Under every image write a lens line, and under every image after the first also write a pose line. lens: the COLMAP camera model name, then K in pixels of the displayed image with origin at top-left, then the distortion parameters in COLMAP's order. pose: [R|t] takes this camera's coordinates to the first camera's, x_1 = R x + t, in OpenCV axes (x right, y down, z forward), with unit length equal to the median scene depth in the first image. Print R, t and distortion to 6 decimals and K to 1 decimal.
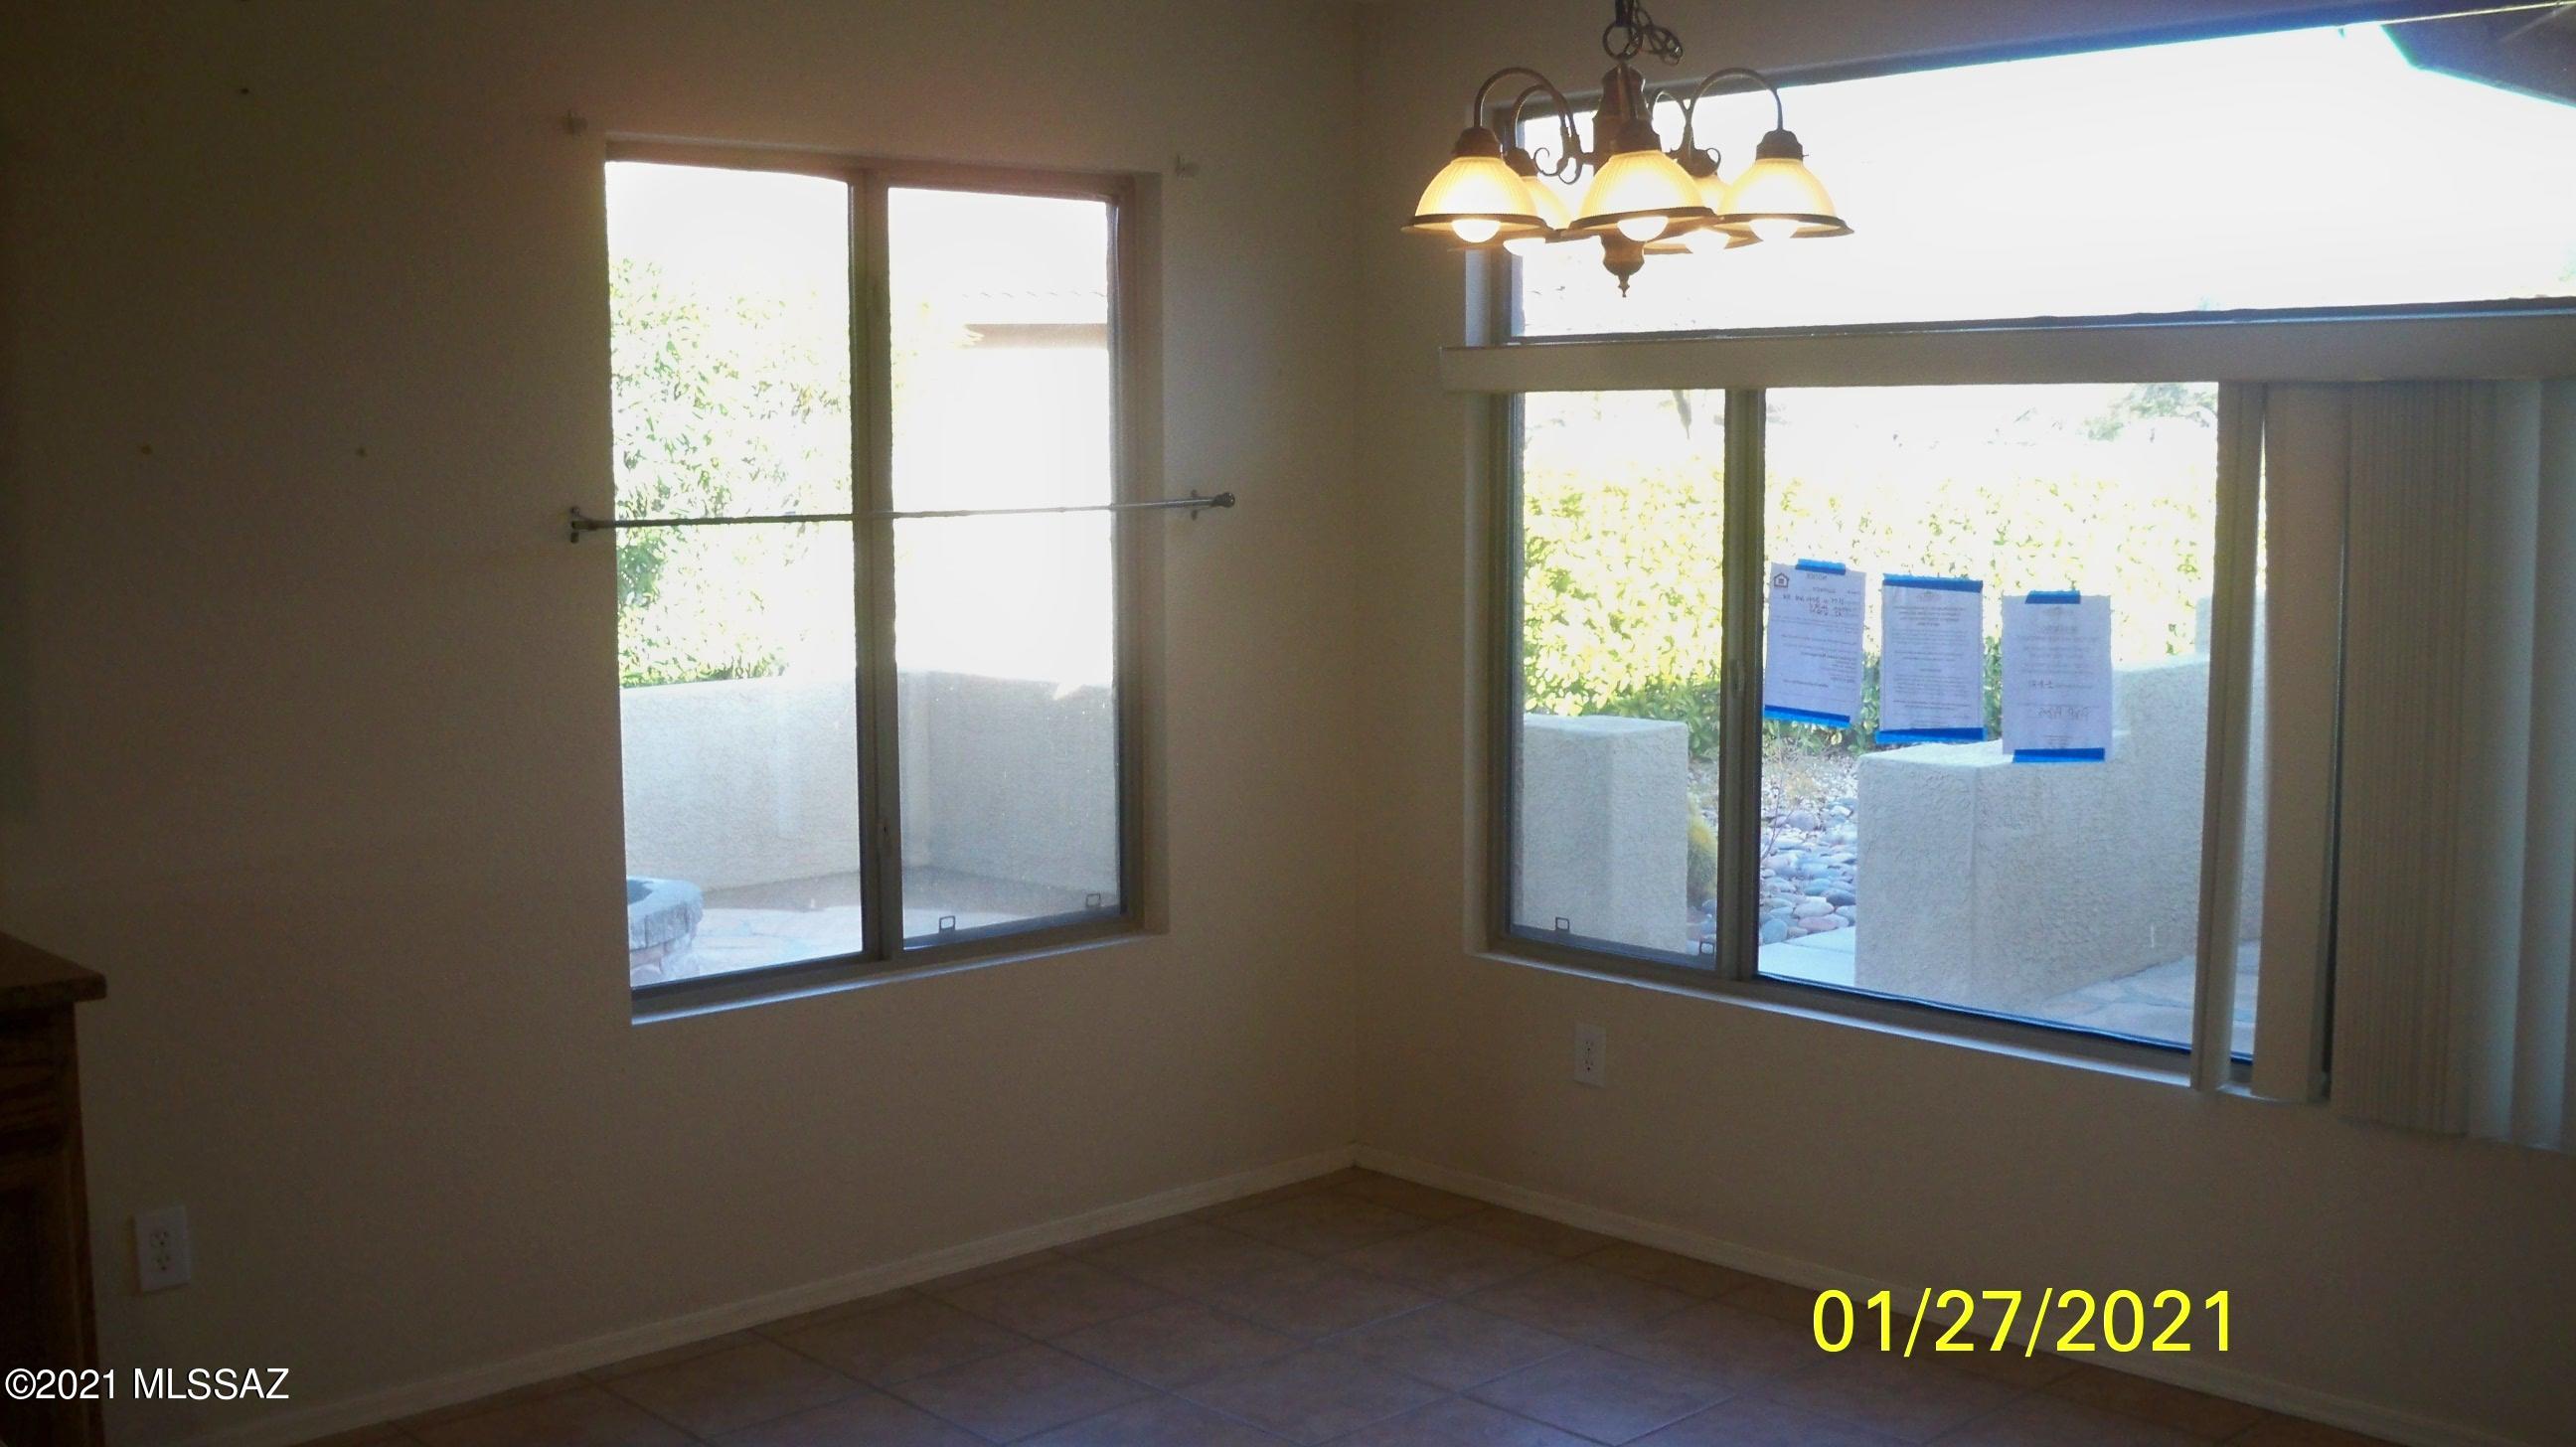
lens RADIAL K [[2643.6, 0, 1288.0], [0, 2643.6, 723.5], [0, 0, 1]] dist [-0.125693, 0.080393]
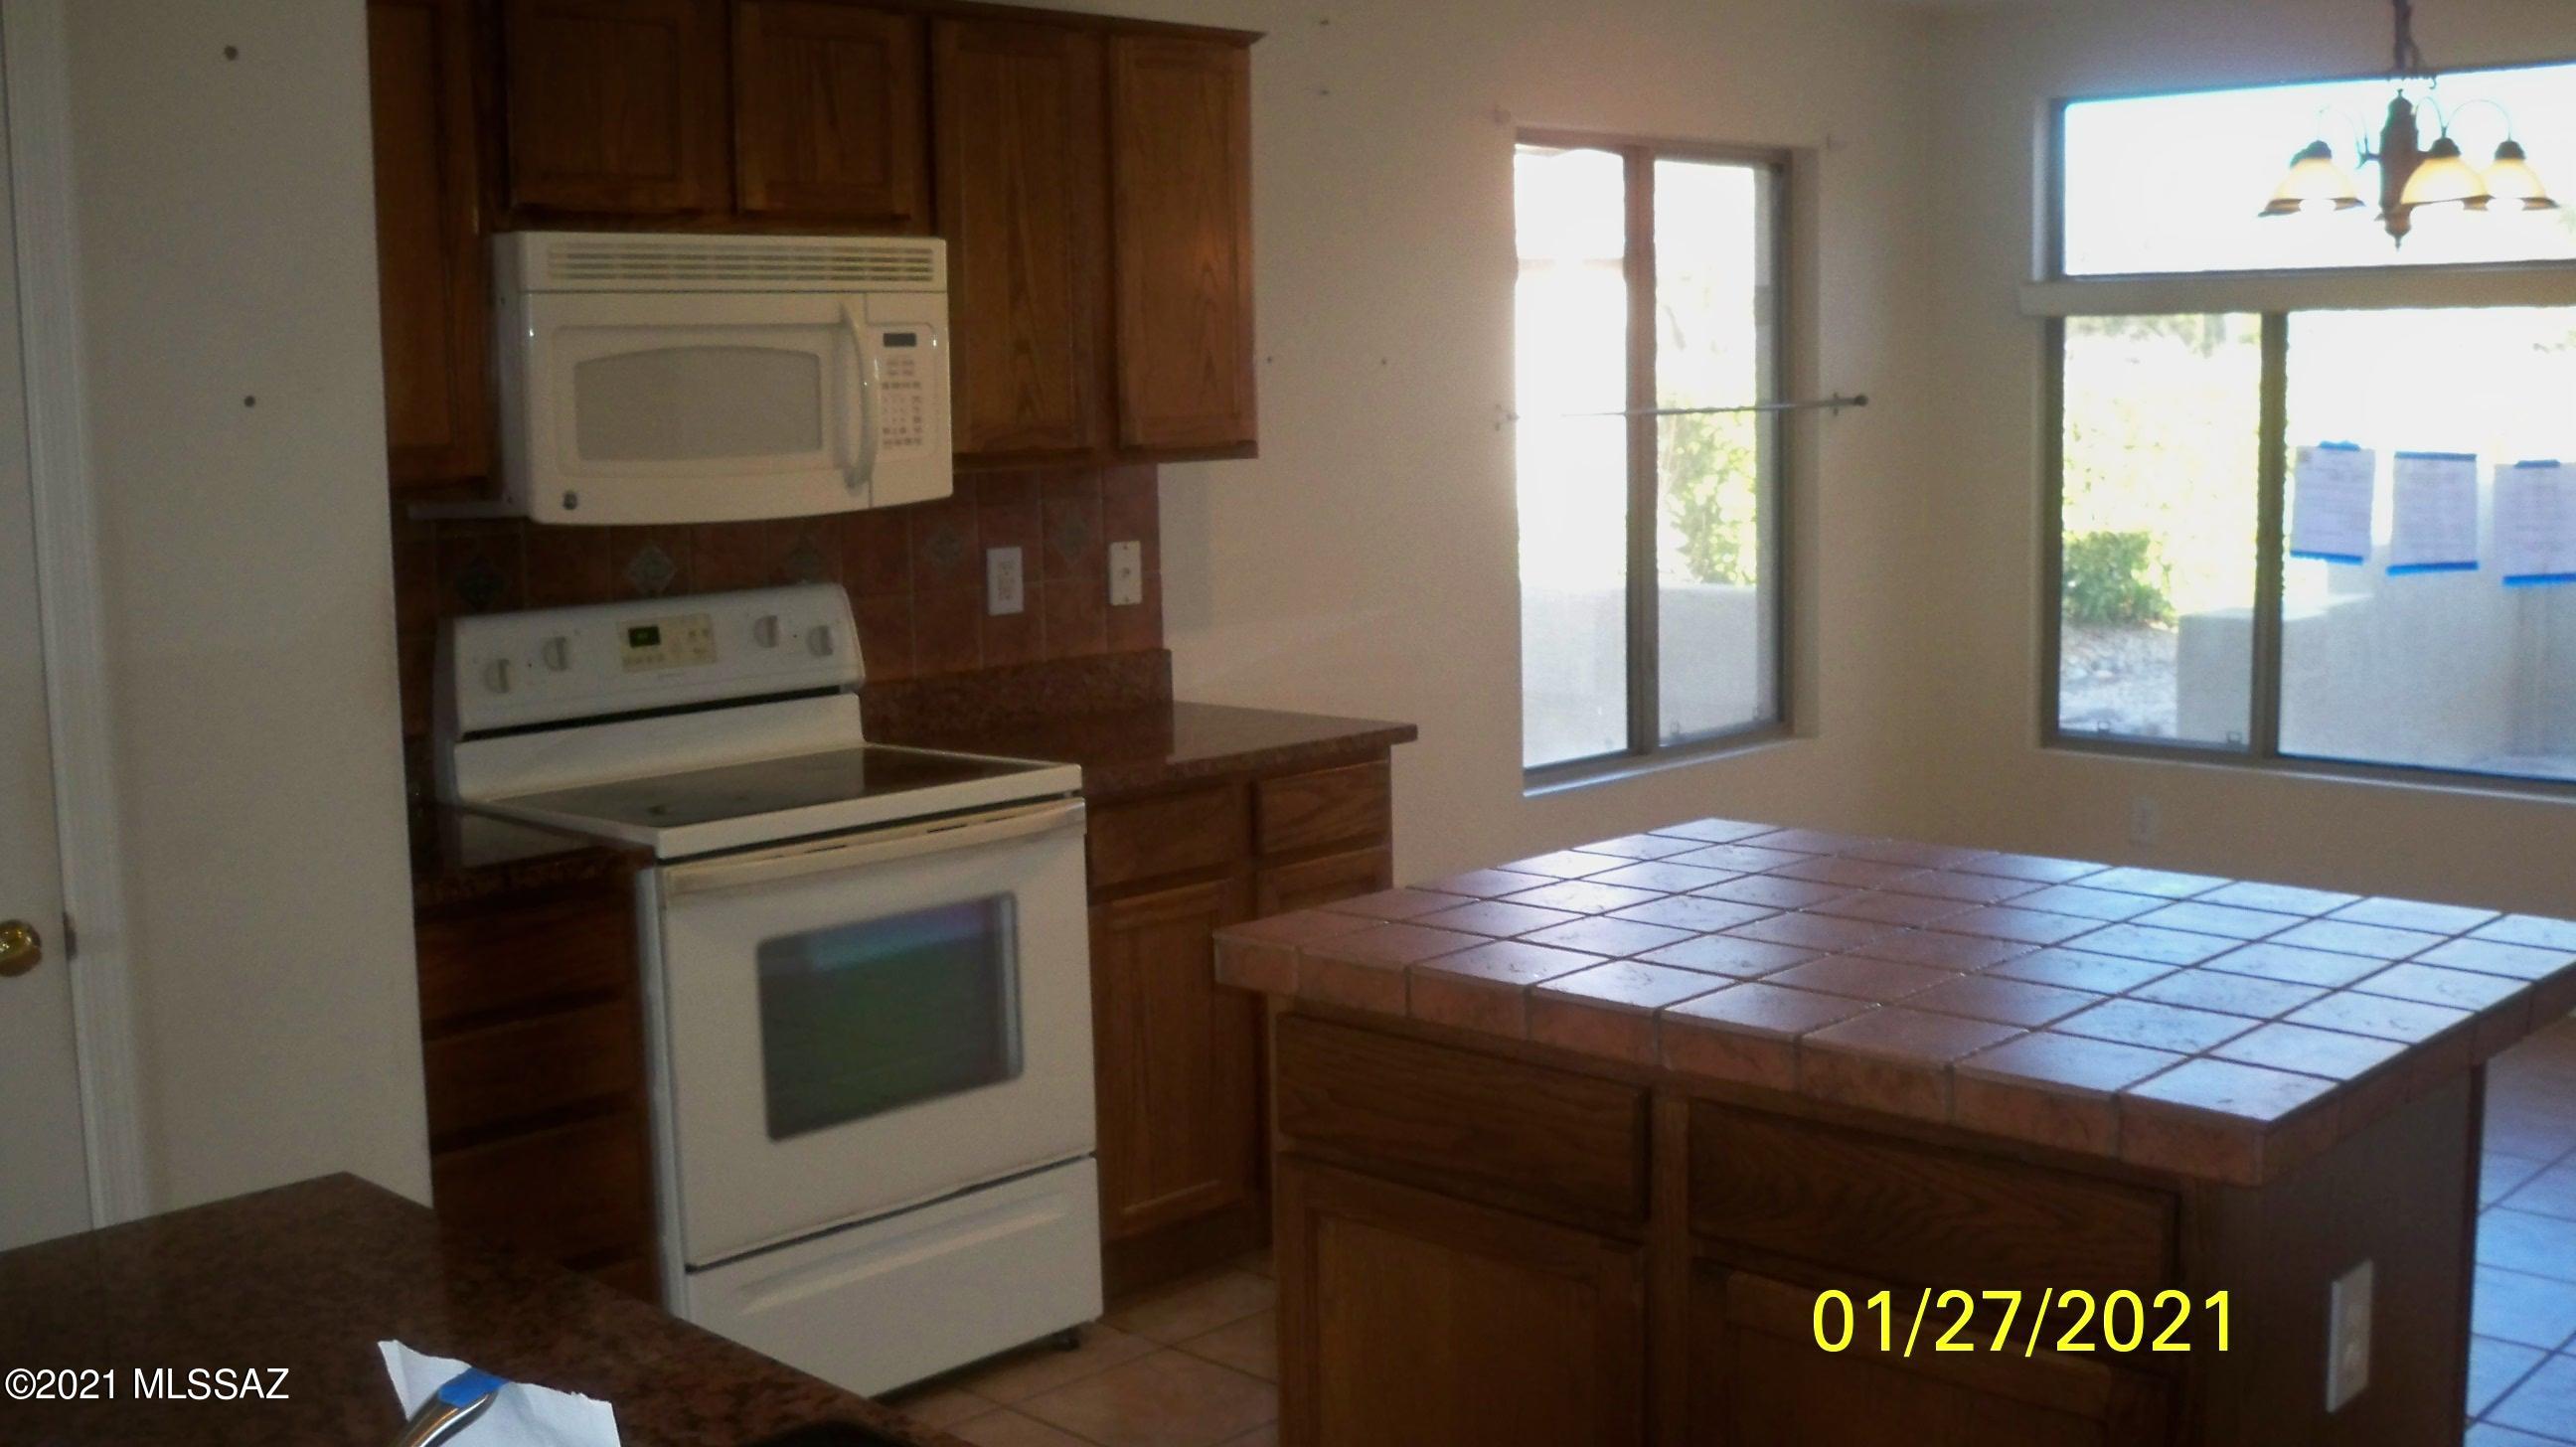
lens RADIAL K [[2643.6, 0, 1288.0], [0, 2643.6, 723.5], [0, 0, 1]] dist [-0.125693, 0.080393]
pose [[0.998861, -0.019119, 0.043708, -0.397438], [0.018008, 0.999508, 0.025678, 0.038806], [-0.044178, -0.024862, 0.998714, -0.303819]]
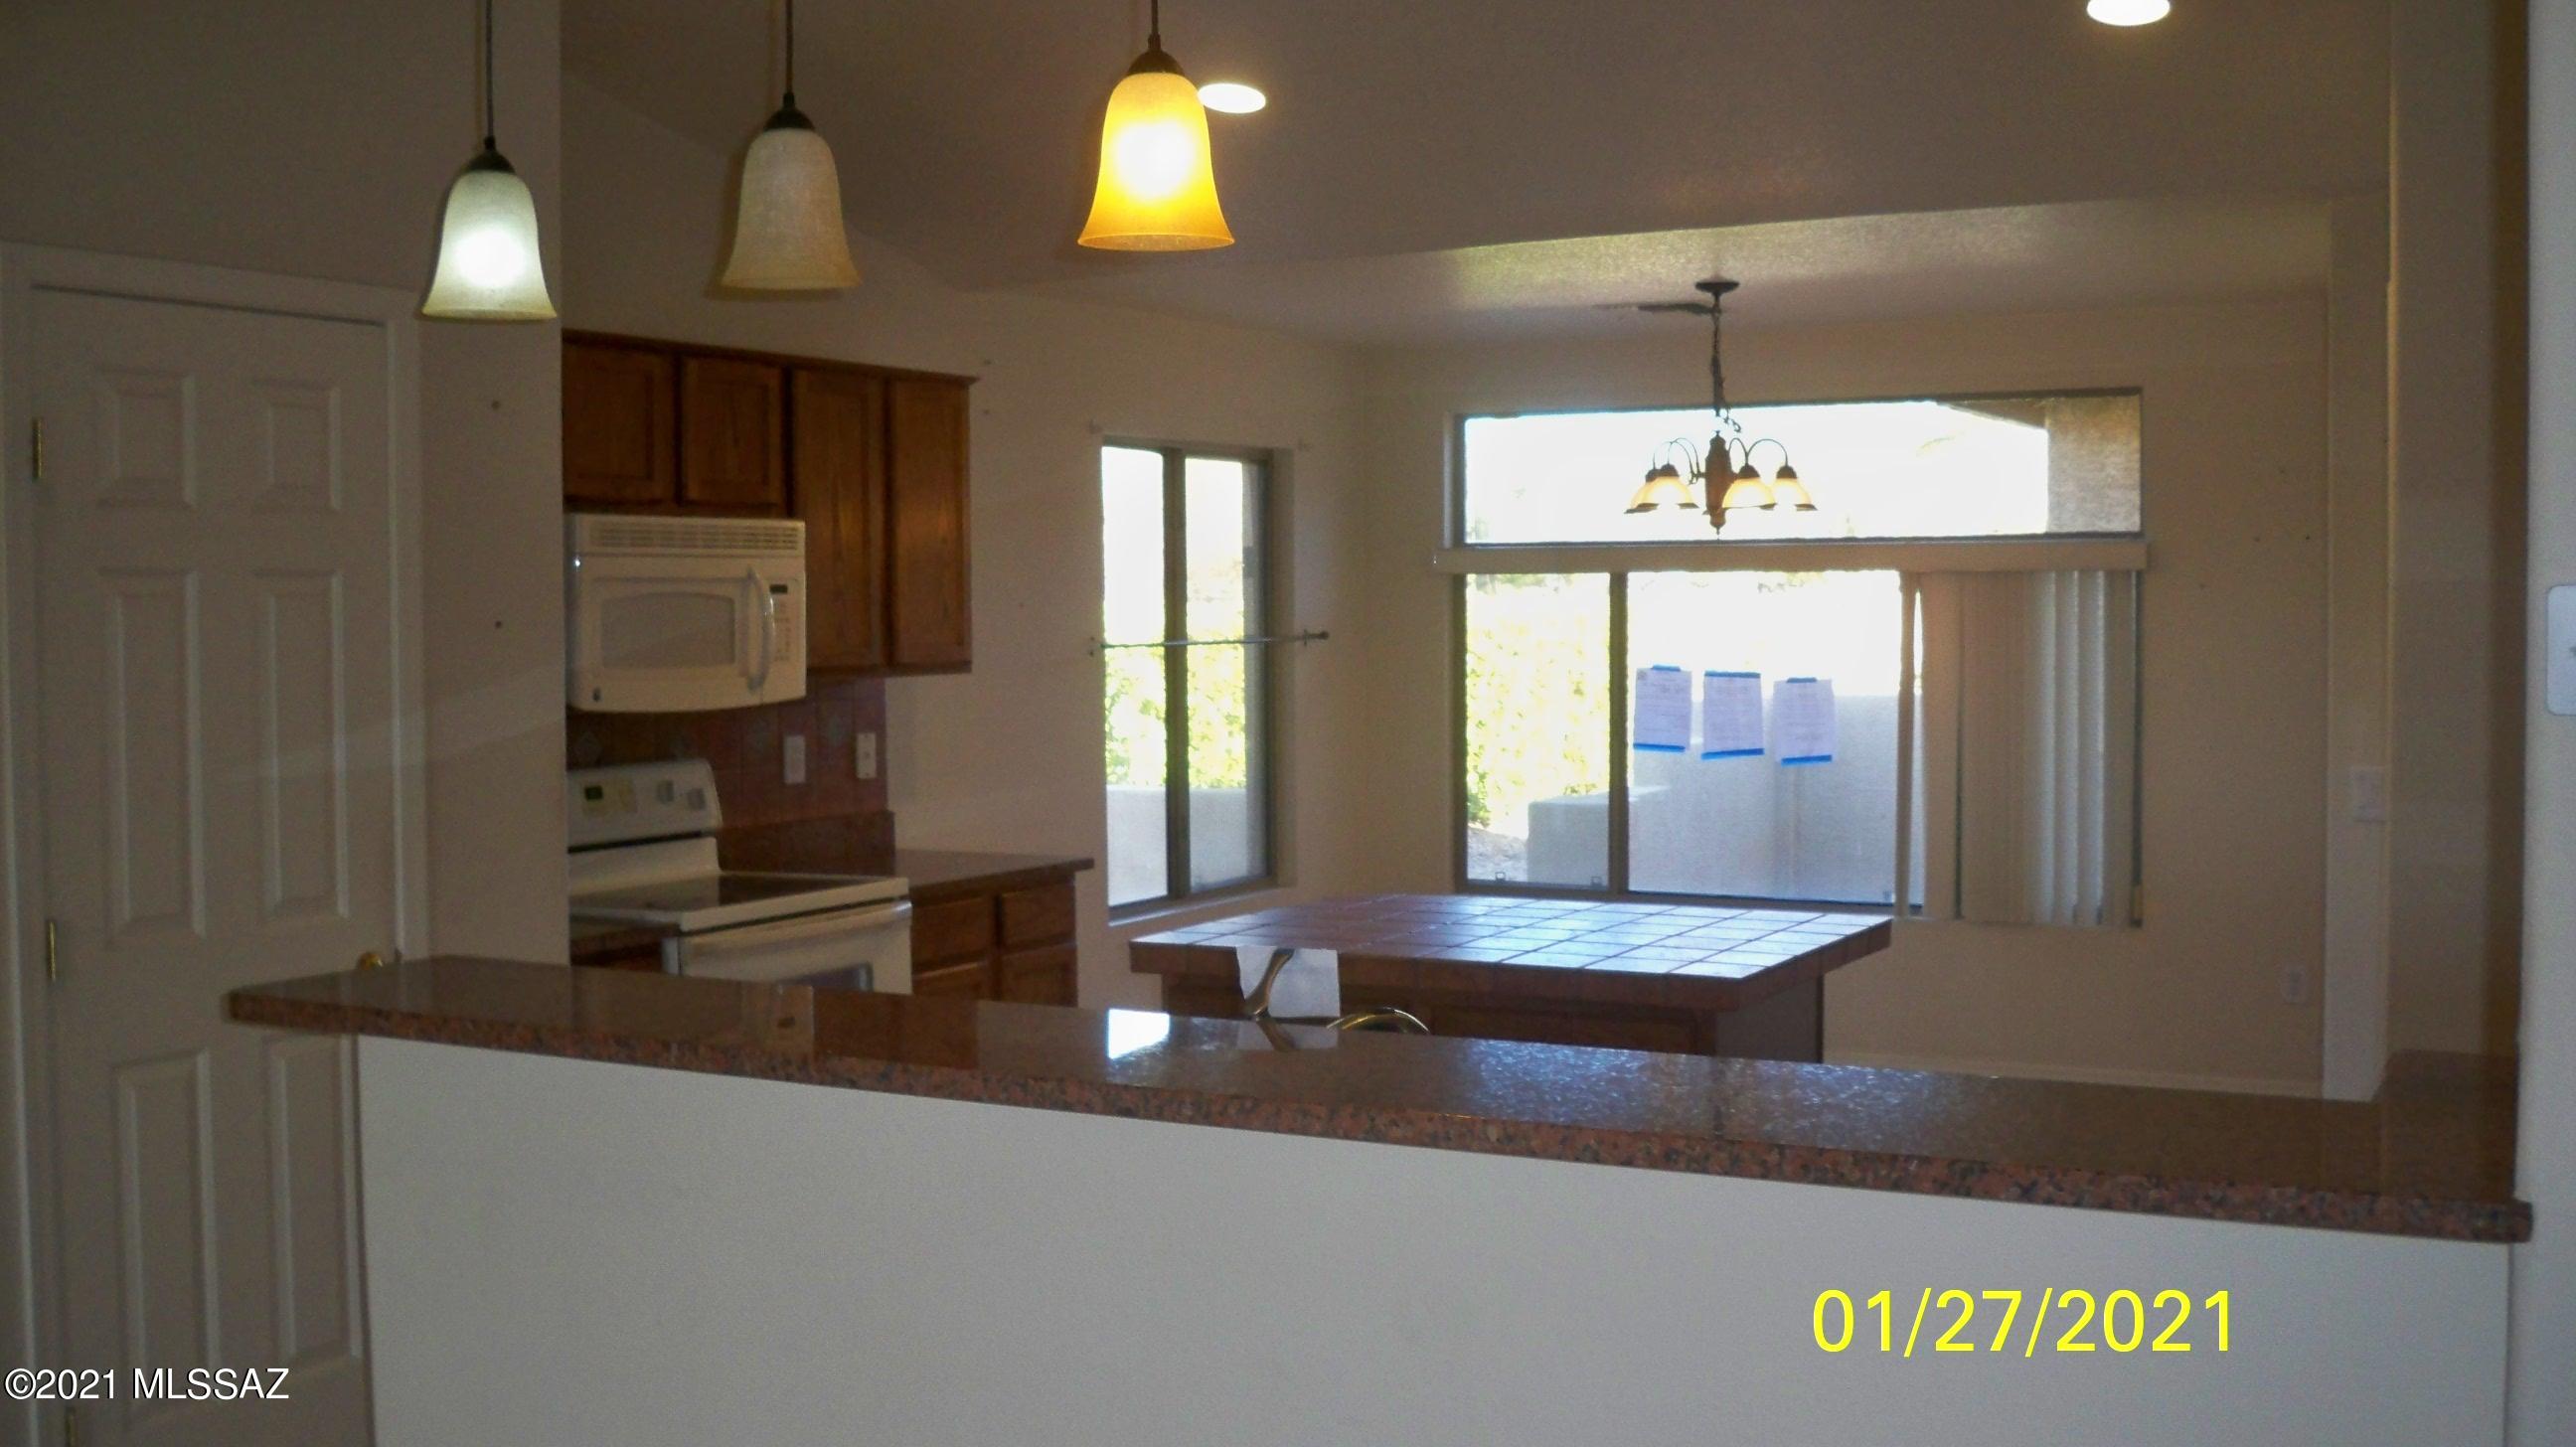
lens RADIAL K [[2643.6, 0, 1288.0], [0, 2643.6, 723.5], [0, 0, 1]] dist [-0.125693, 0.080393]
pose [[0.949519, -0.015246, 0.313339, -0.648455], [0.034129, 0.997910, -0.054868, 0.074677], [-0.311847, 0.062792, 0.948055, -0.701784]]
